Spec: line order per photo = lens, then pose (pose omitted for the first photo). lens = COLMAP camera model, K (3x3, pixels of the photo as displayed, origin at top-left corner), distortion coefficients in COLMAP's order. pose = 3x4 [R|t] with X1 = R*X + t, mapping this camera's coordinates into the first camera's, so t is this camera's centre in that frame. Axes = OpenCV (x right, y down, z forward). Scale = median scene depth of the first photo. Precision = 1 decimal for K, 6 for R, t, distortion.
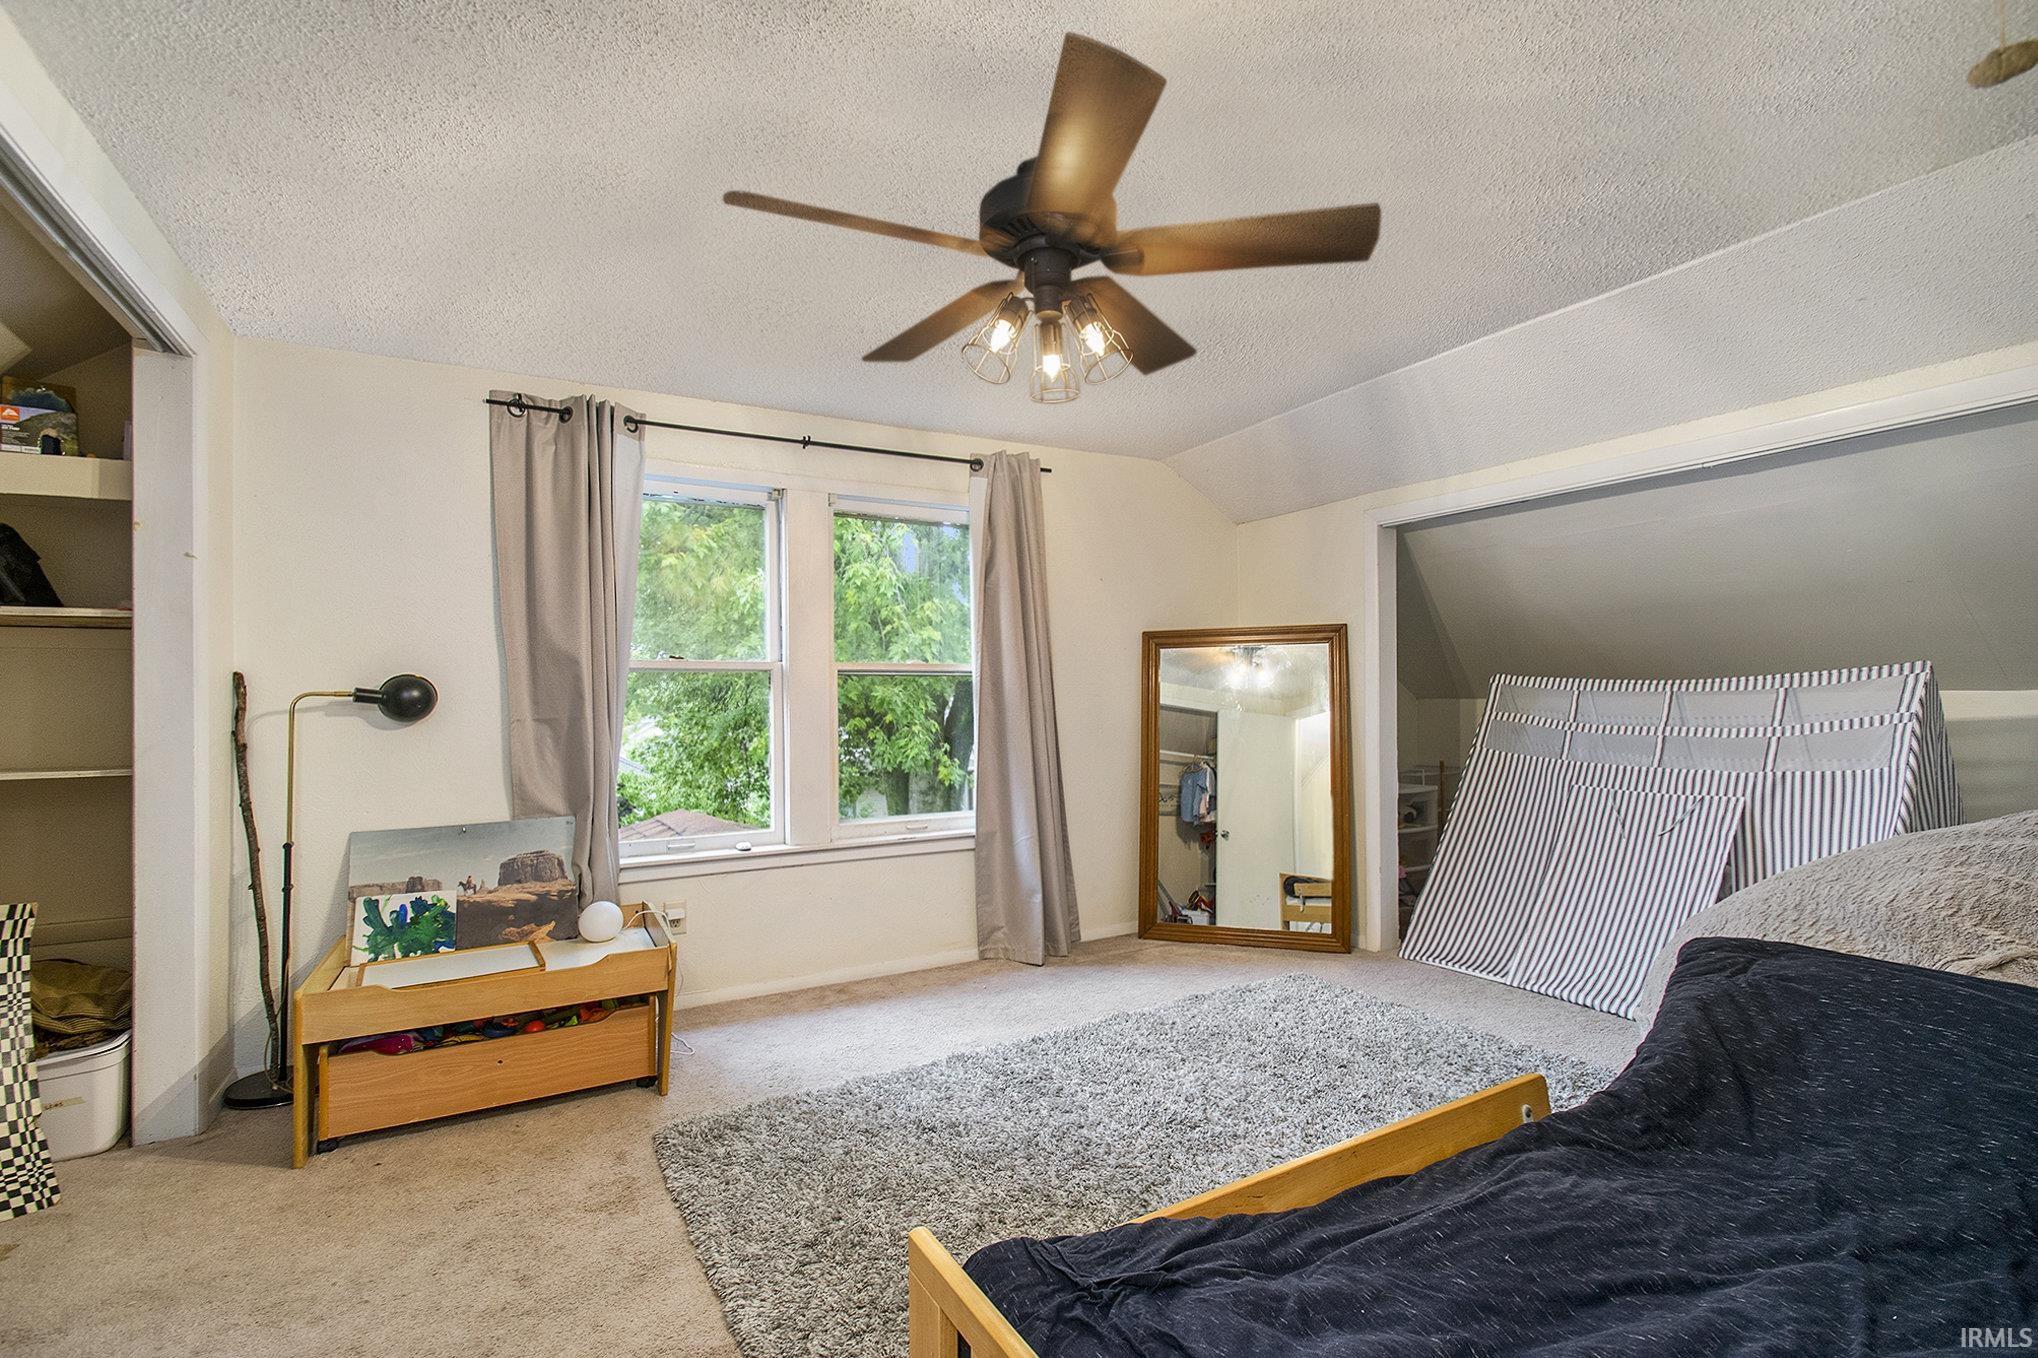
lens RADIAL K [[945.1, 0, 1028.5], [0, 945.1, 683.8], [0, 0, 1]] dist [0.002480, 0.000007]
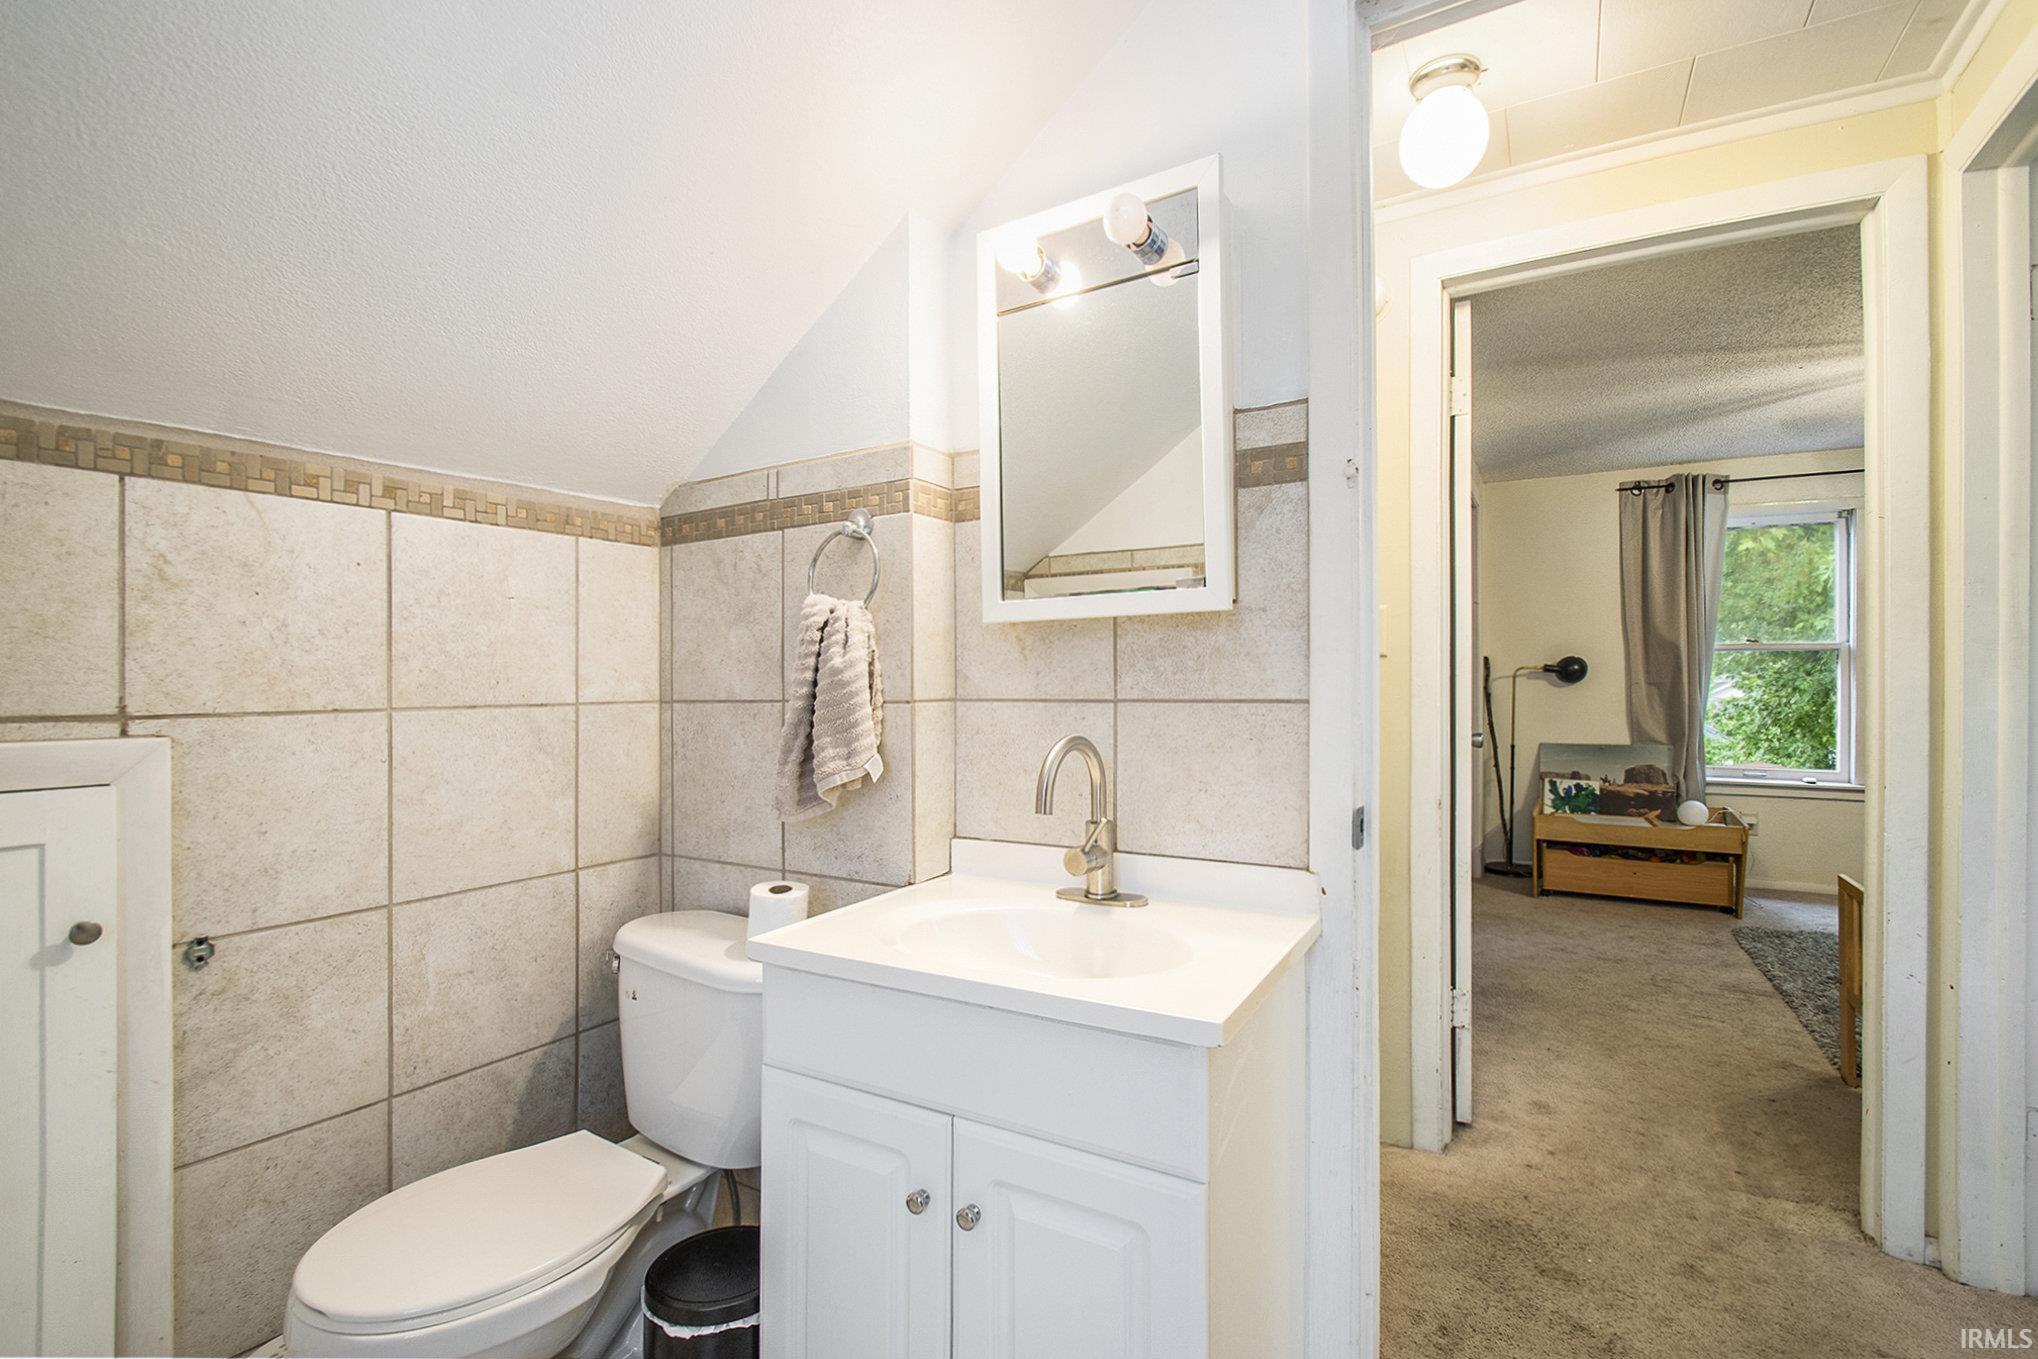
lens RADIAL K [[945.1, 0, 1028.5], [0, 945.1, 684.3], [0, 0, 1]] dist [0.002480, 0.000007]
pose [[0.527108, 0.022512, -0.849500, 0.294713], [0.016939, 0.999172, 0.036989, -0.038766], [0.849630, -0.033887, 0.526290, -0.754007]]
